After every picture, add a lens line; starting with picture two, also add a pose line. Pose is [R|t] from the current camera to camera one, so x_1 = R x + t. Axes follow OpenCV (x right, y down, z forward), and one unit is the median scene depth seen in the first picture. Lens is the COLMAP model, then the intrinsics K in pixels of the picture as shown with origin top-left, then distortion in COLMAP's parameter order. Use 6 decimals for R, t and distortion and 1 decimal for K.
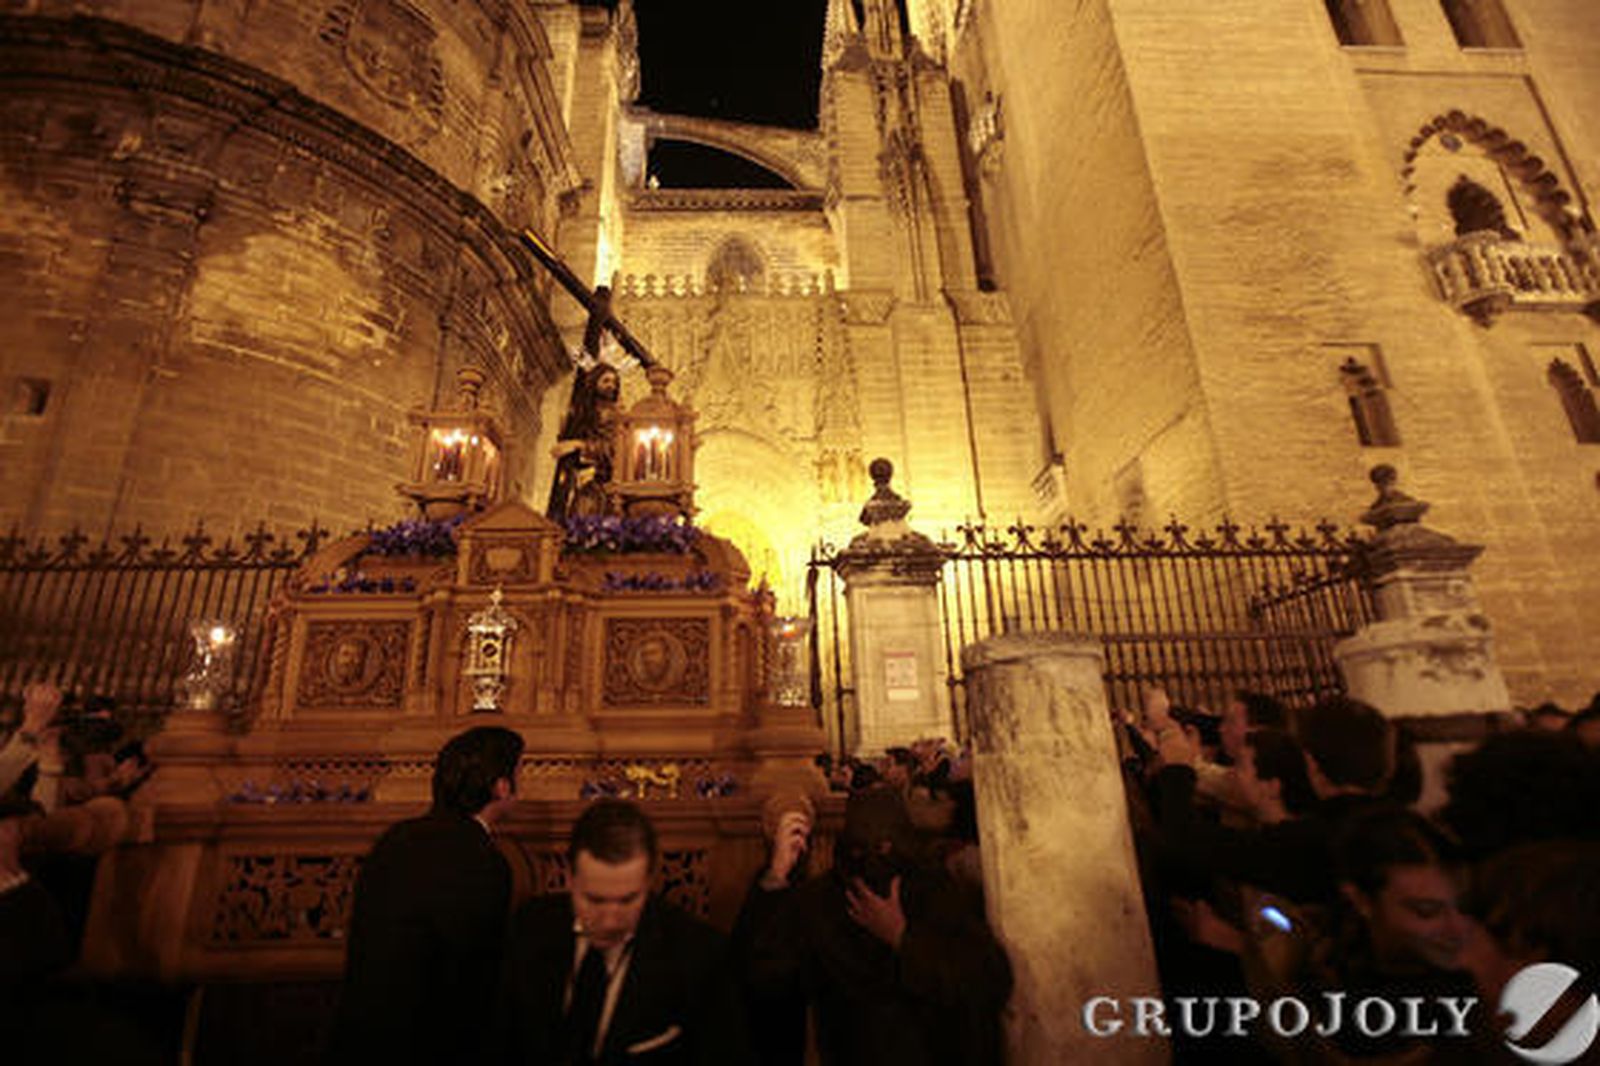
lens RADIAL K [[740.6, 0, 800.0], [0, 740.6, 533.0], [0, 0, 1]] dist [-0.022345, 0.000458]
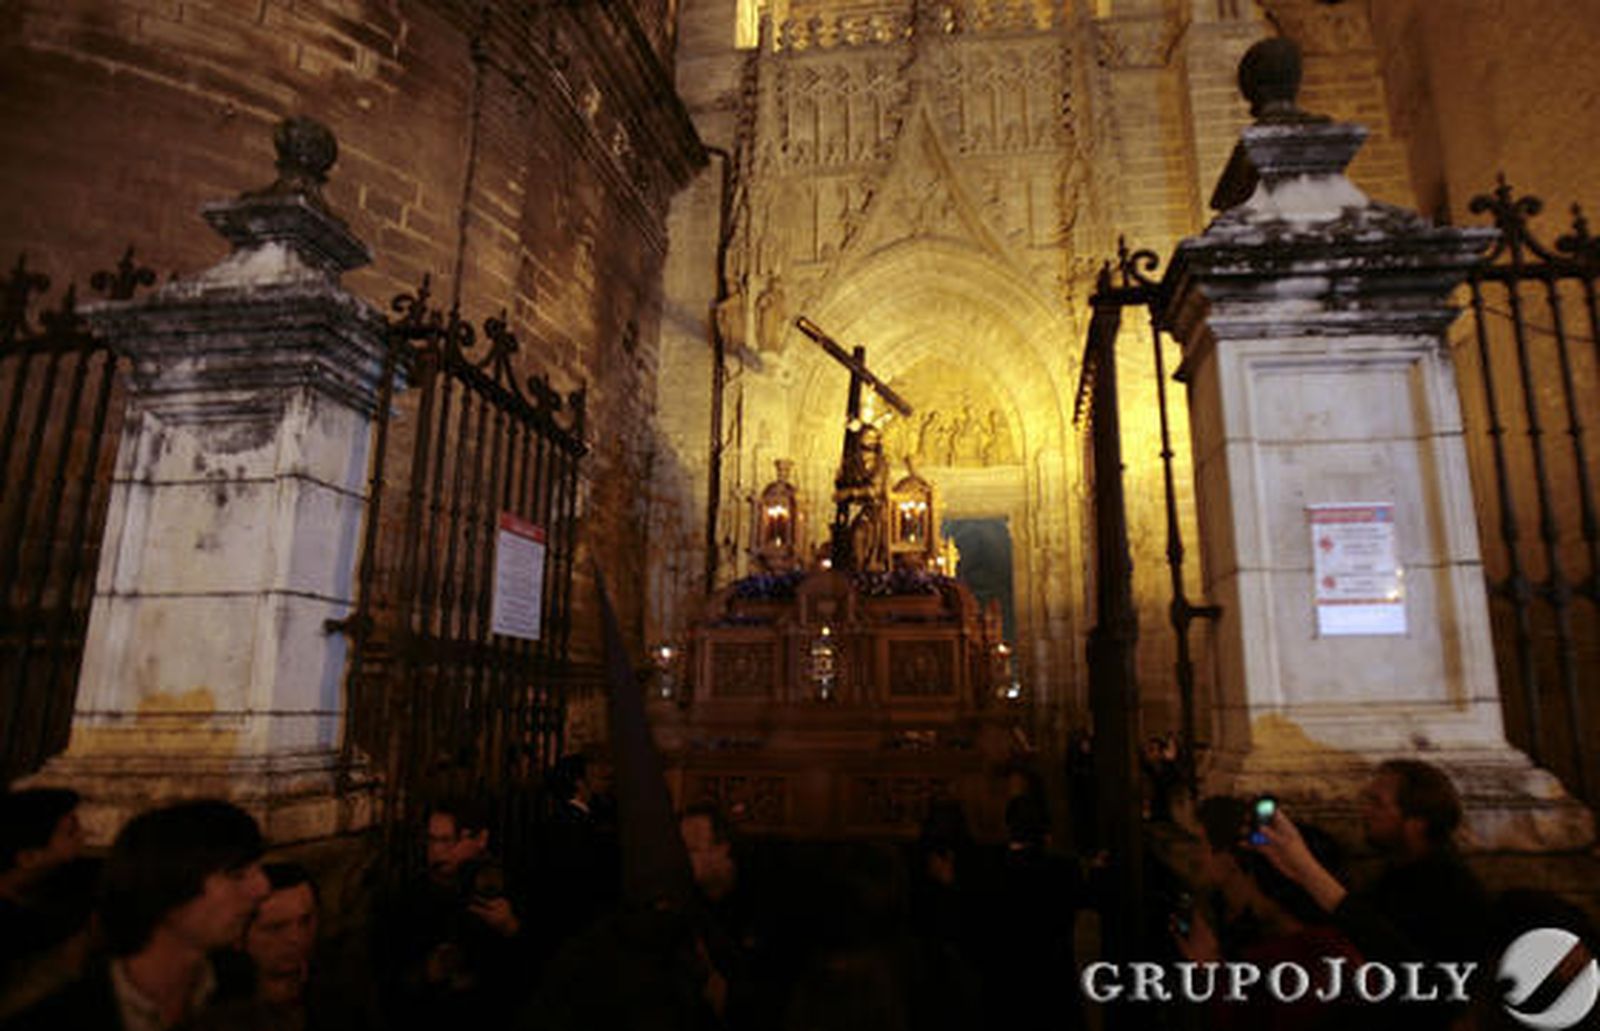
lens RADIAL K [[960.6, 0, 883.6], [0, 960.6, 518.7], [0, 0, 1]] dist [0.000733, -0.000700]
pose [[0.987100, -0.014791, -0.159421, -0.007996], [0.032266, 0.993671, 0.107595, 0.041953], [0.156820, -0.111351, 0.981330, 0.190962]]
